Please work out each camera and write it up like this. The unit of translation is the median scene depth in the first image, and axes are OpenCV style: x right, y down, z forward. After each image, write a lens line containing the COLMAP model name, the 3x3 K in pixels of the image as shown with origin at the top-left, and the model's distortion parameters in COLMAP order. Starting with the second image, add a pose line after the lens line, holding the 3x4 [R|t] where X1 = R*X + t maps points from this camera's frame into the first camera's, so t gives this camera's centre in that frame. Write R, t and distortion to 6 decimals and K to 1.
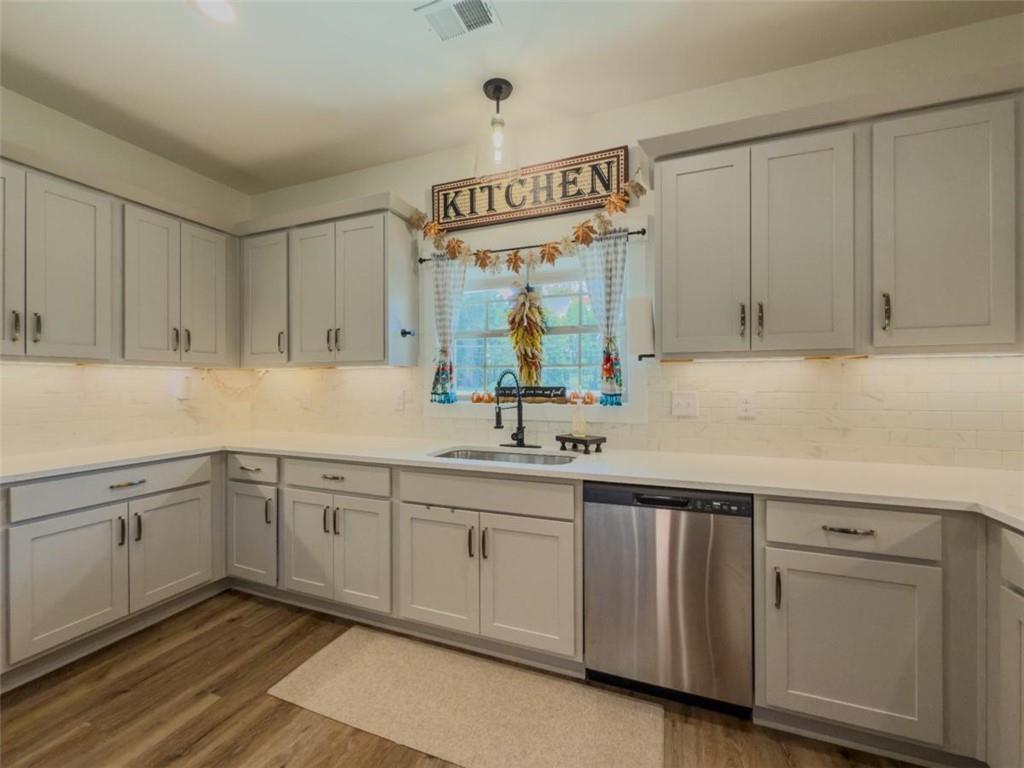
lens RADIAL K [[412.7, 0, 509.9], [0, 412.7, 383.6], [0, 0, 1]] dist [0.000743, -0.000162]
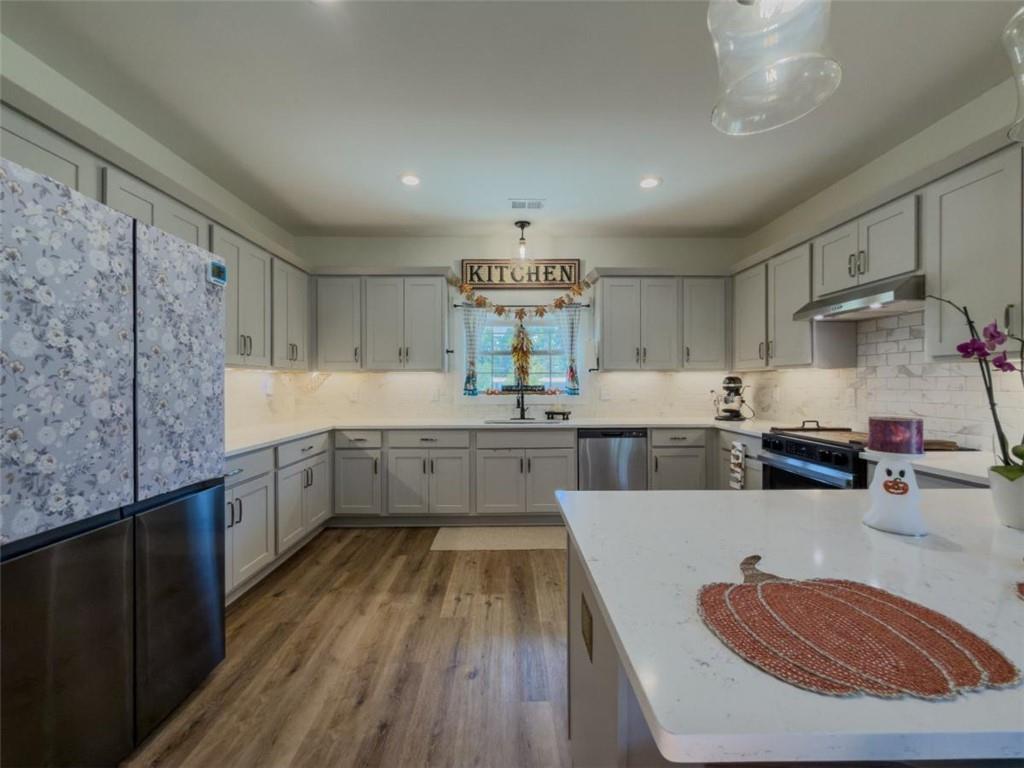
lens RADIAL K [[412.7, 0, 511.9], [0, 412.7, 382.7], [0, 0, 1]] dist [0.000743, -0.000162]
pose [[0.926336, 0.000607, 0.376697, -0.731279], [0.000384, 0.999997, -0.002556, 0.001703], [-0.376698, 0.002513, 0.926333, -0.659438]]
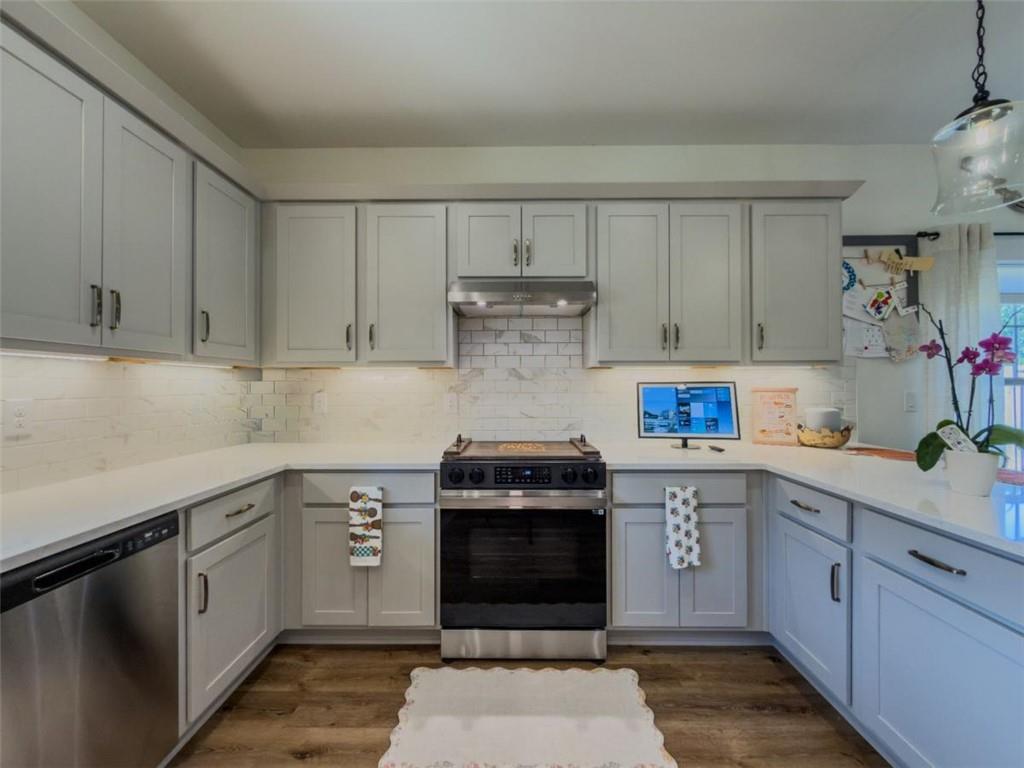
lens RADIAL K [[412.7, 0, 513.7], [0, 412.7, 383.3], [0, 0, 1]] dist [0.000743, -0.000162]
pose [[-0.346584, 0.007385, 0.937990, -0.355252], [0.004415, 0.999971, -0.006242, -0.000643], [-0.938008, 0.001978, -0.346607, 0.413159]]
